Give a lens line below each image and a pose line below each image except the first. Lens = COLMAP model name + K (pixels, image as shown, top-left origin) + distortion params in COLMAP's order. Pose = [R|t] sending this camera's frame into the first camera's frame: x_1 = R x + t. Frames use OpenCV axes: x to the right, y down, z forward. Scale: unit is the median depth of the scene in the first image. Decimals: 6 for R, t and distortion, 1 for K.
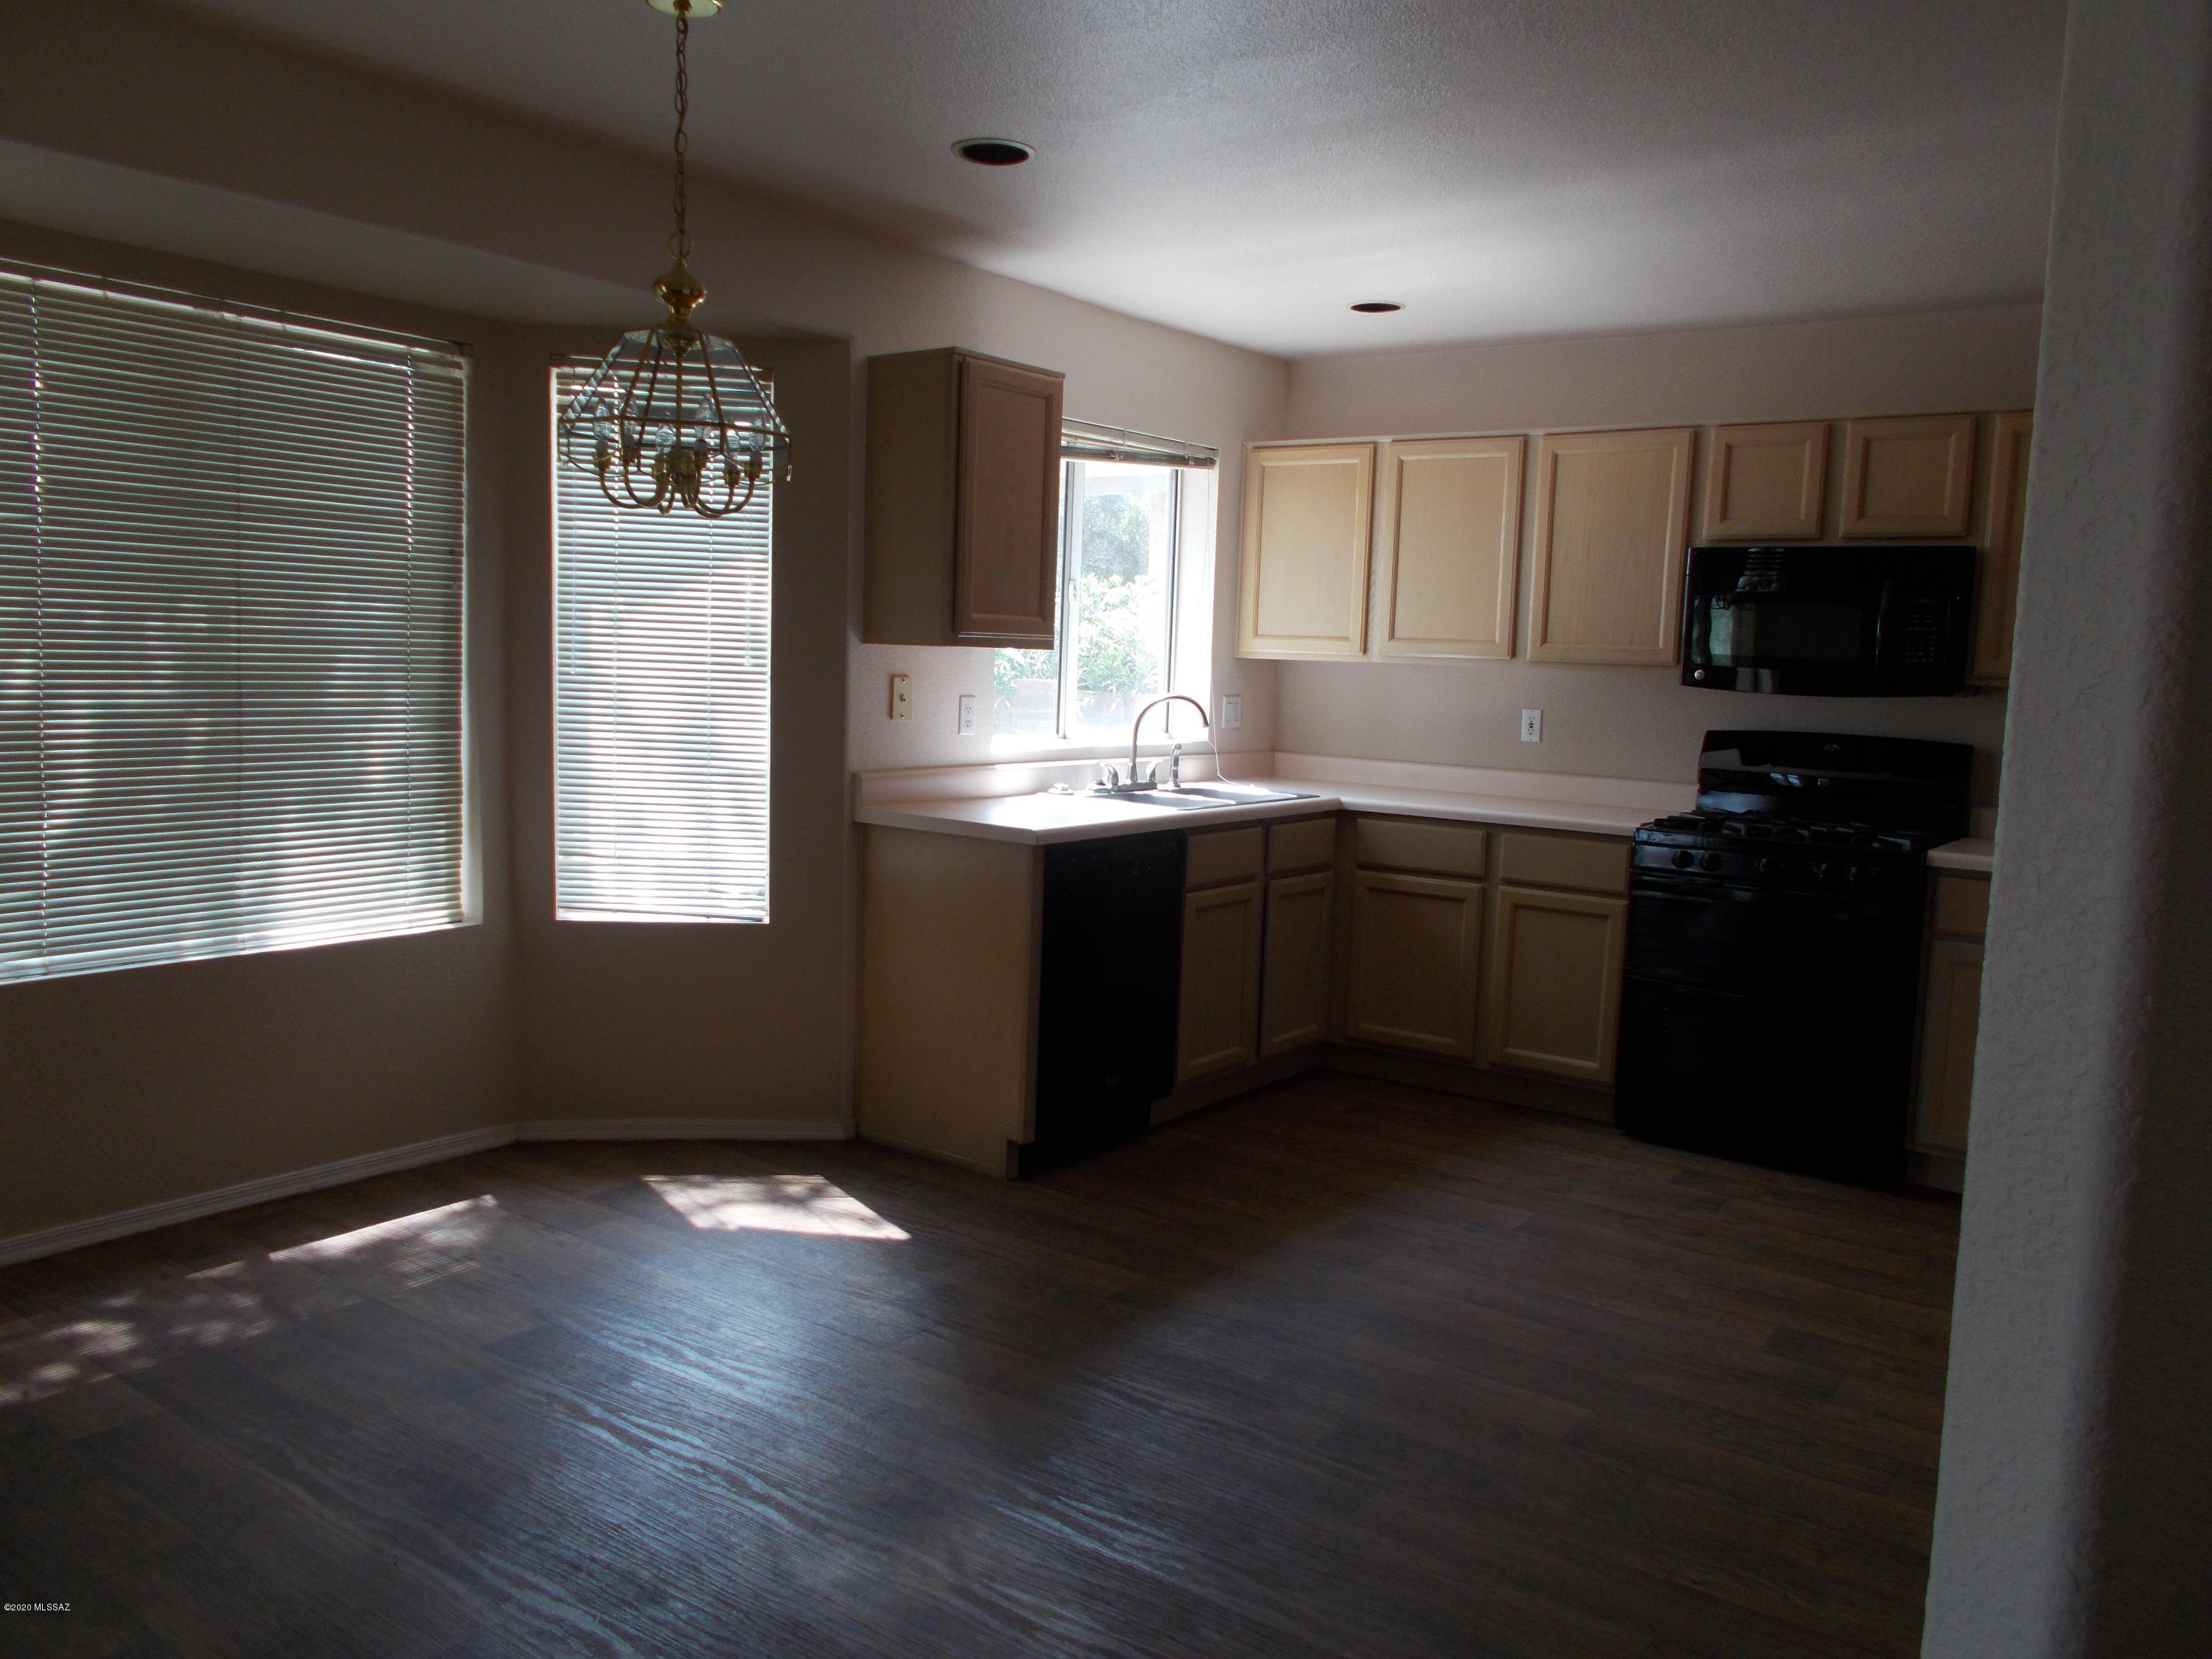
lens RADIAL K [[1685.2, 0, 1083.4], [0, 1685.2, 821.2], [0, 0, 1]] dist [-0.005591, 0.002668]
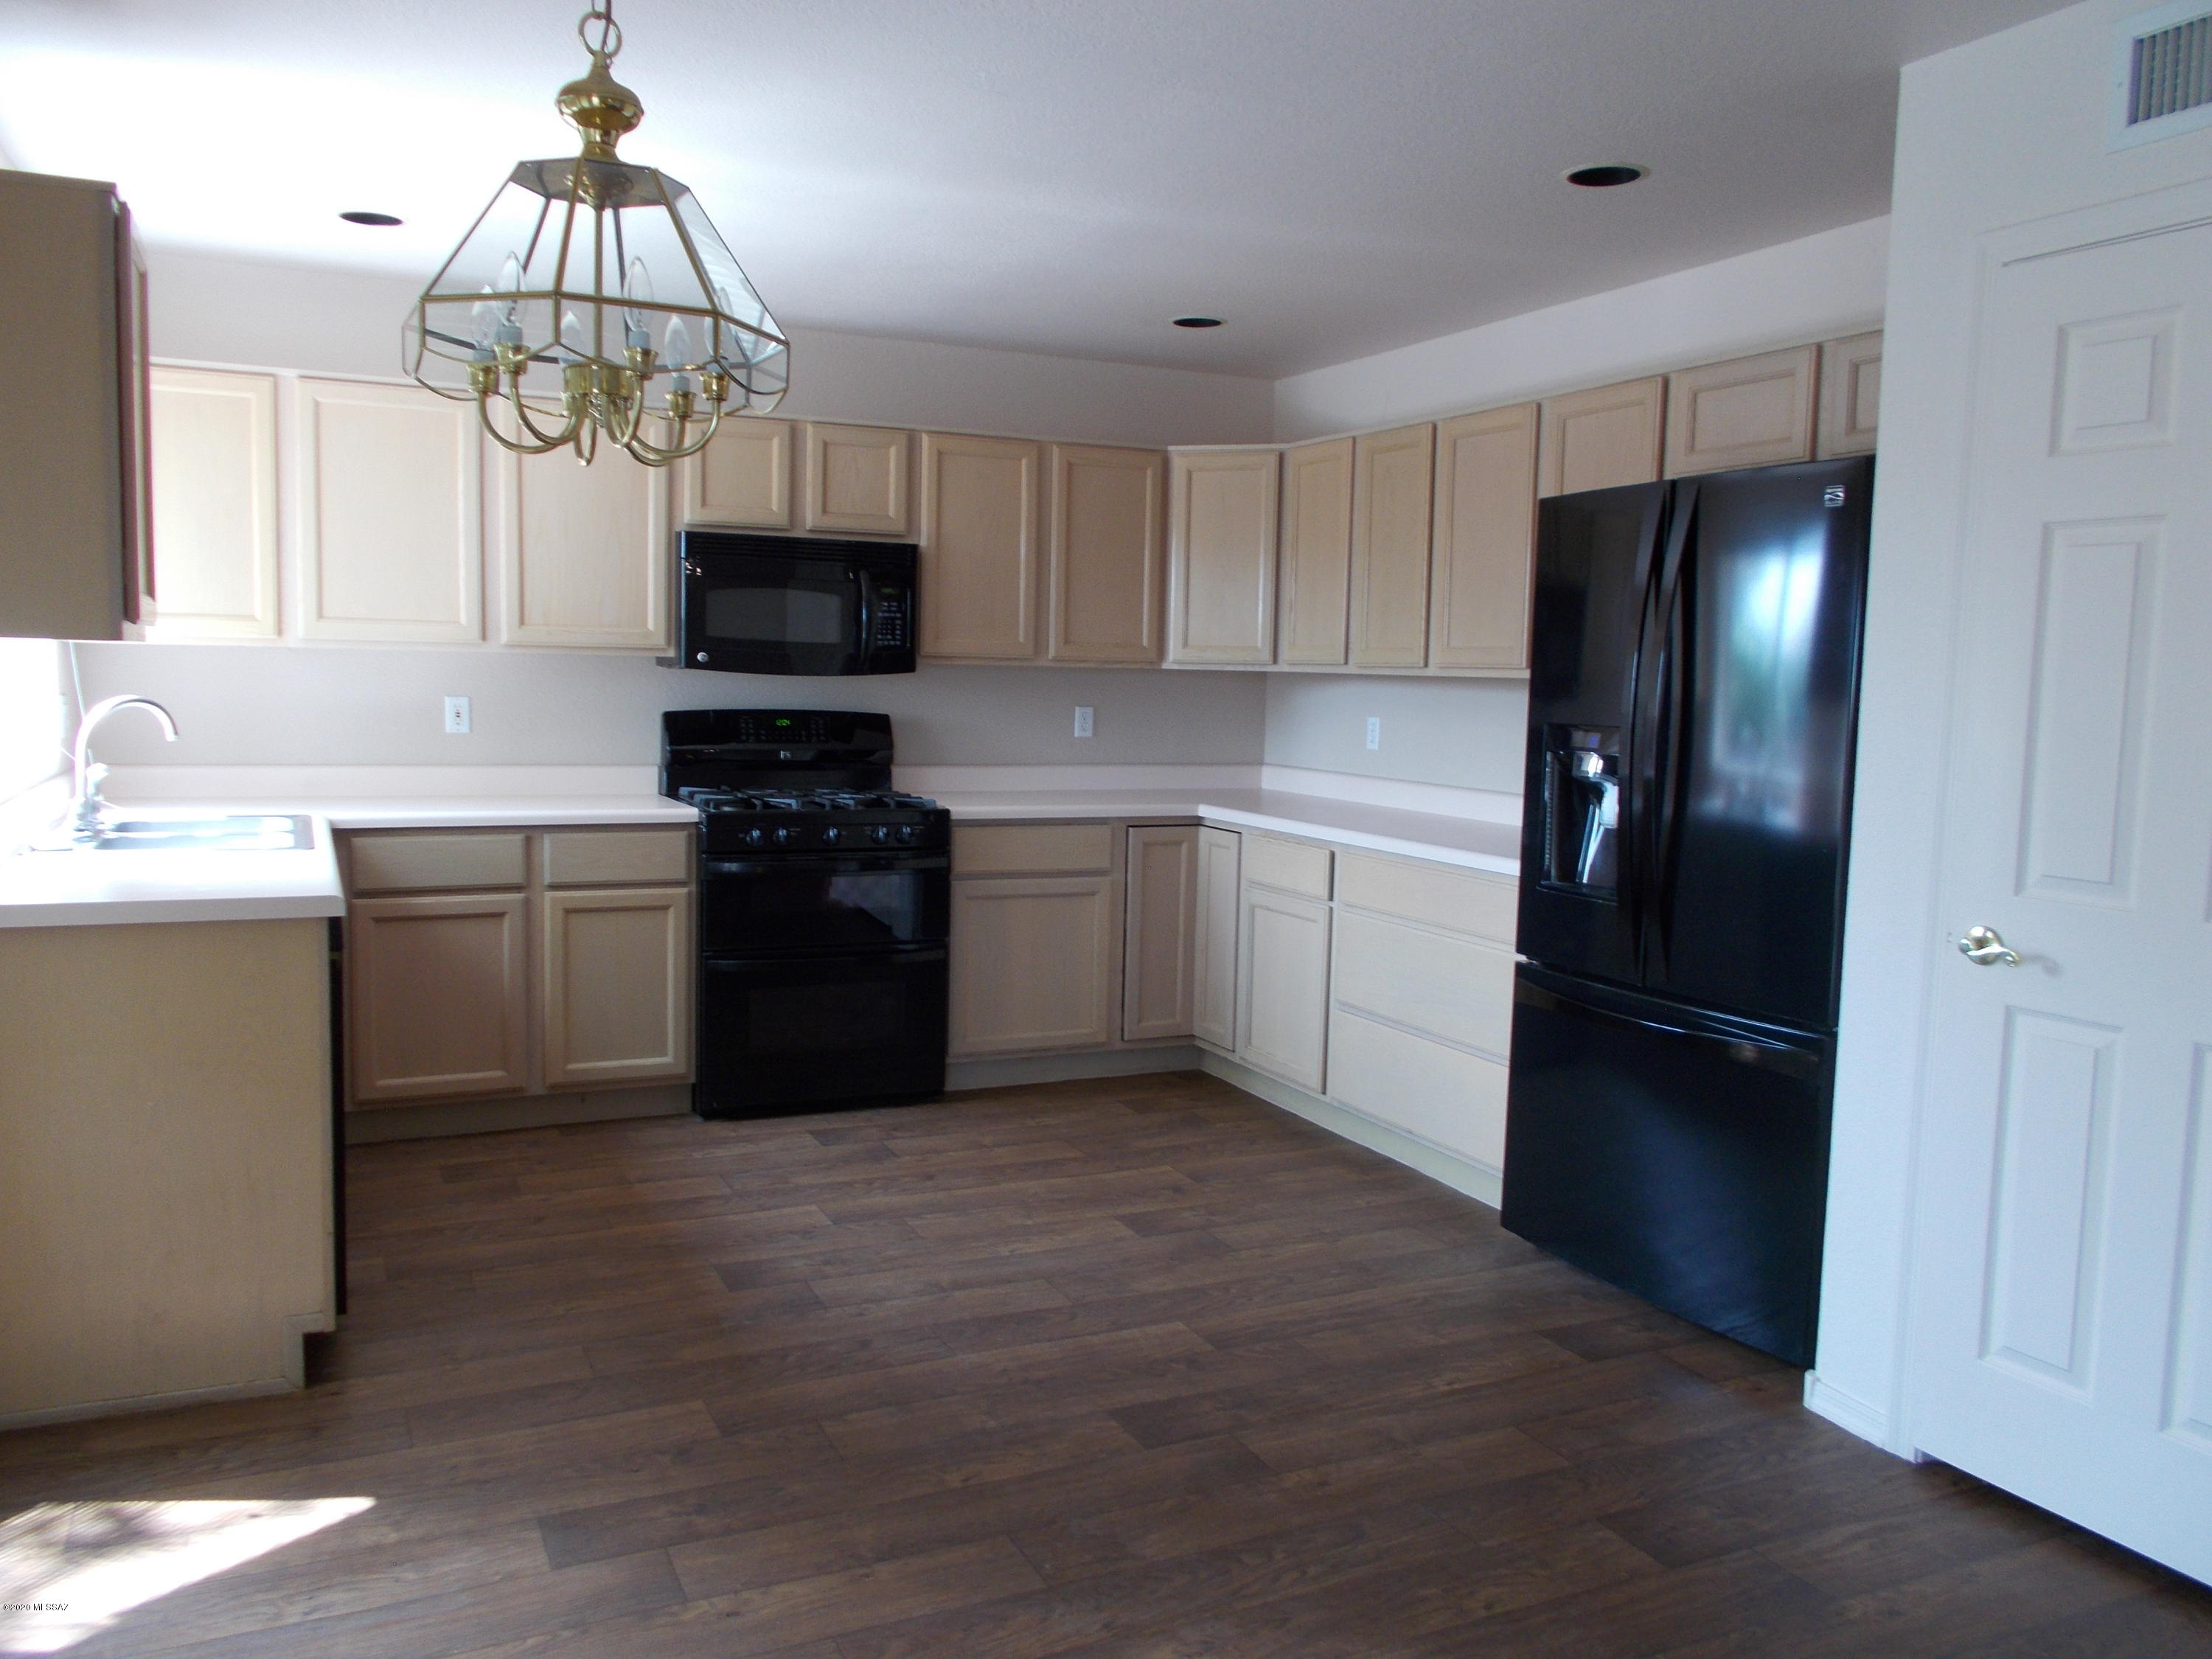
lens RADIAL K [[1685.2, 0, 1117.1], [0, 1685.2, 824.4], [0, 0, 1]] dist [-0.005591, 0.002668]
pose [[0.463994, -0.107866, 0.879246, -0.425430], [0.080443, 0.993588, 0.079443, -0.047891], [-0.882178, 0.033868, 0.469697, 0.308671]]
